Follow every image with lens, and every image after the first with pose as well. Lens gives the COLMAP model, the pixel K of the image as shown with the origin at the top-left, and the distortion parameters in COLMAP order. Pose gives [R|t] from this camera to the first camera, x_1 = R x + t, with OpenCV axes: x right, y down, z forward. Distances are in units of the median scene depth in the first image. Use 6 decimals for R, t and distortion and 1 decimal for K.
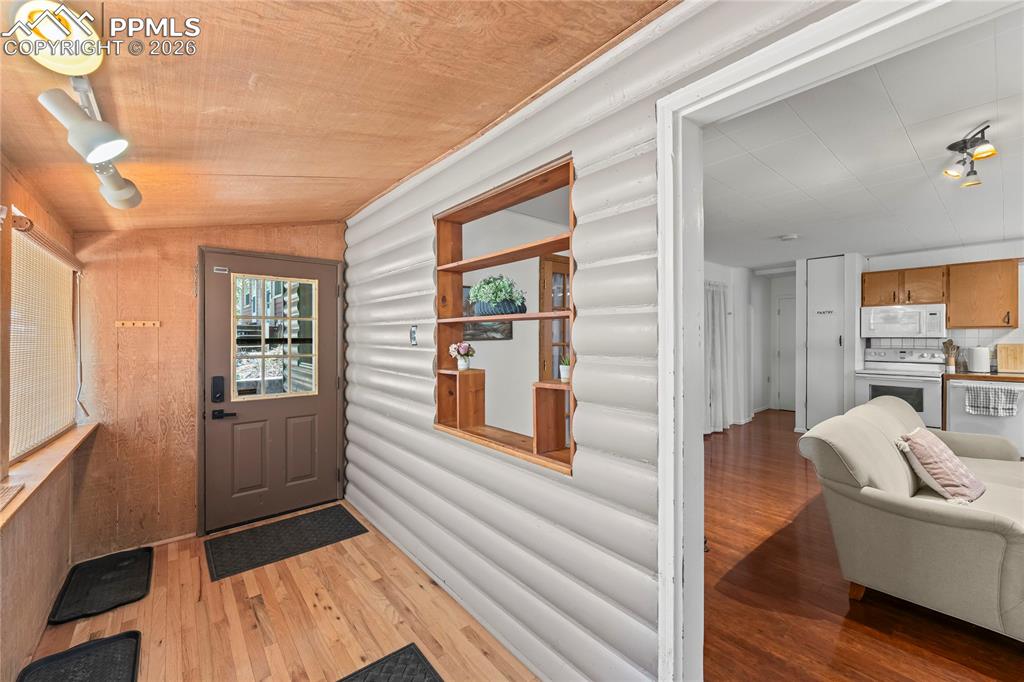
lens RADIAL K [[408.2, 0, 512.0], [0, 408.2, 341.0], [0, 0, 1]] dist [0.008192, 0.000019]
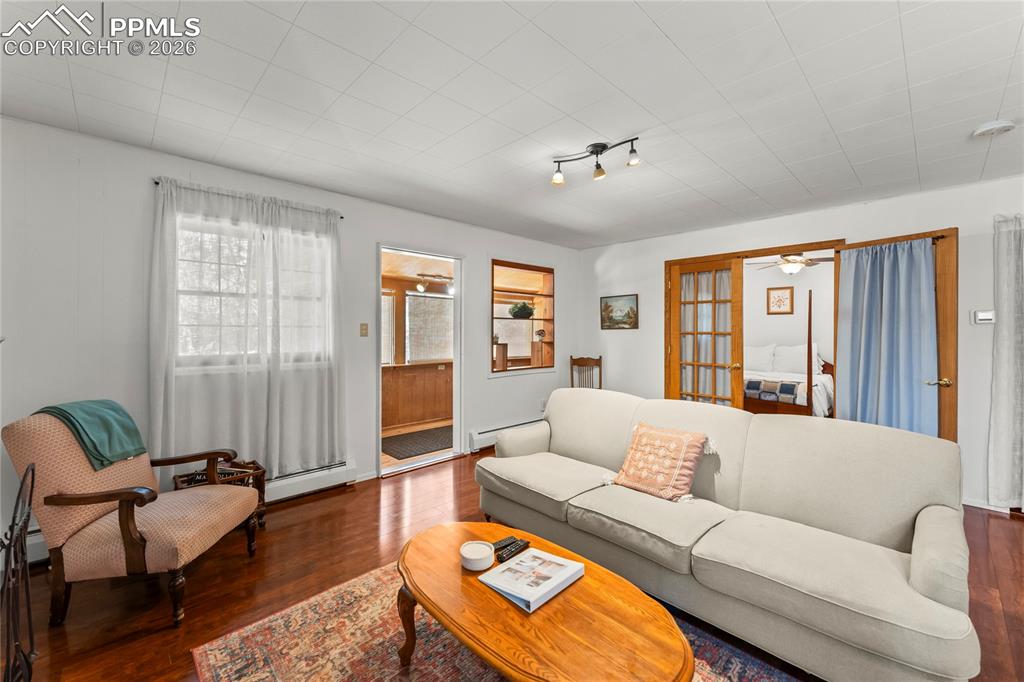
lens RADIAL K [[408.2, 0, 512.0], [0, 408.2, 341.0], [0, 0, 1]] dist [0.008192, 0.000019]
pose [[0.067118, 0.031982, -0.997232, 0.989132], [-0.014070, 0.999417, 0.031105, 0.000686], [0.997646, 0.011944, 0.067529, 0.325842]]
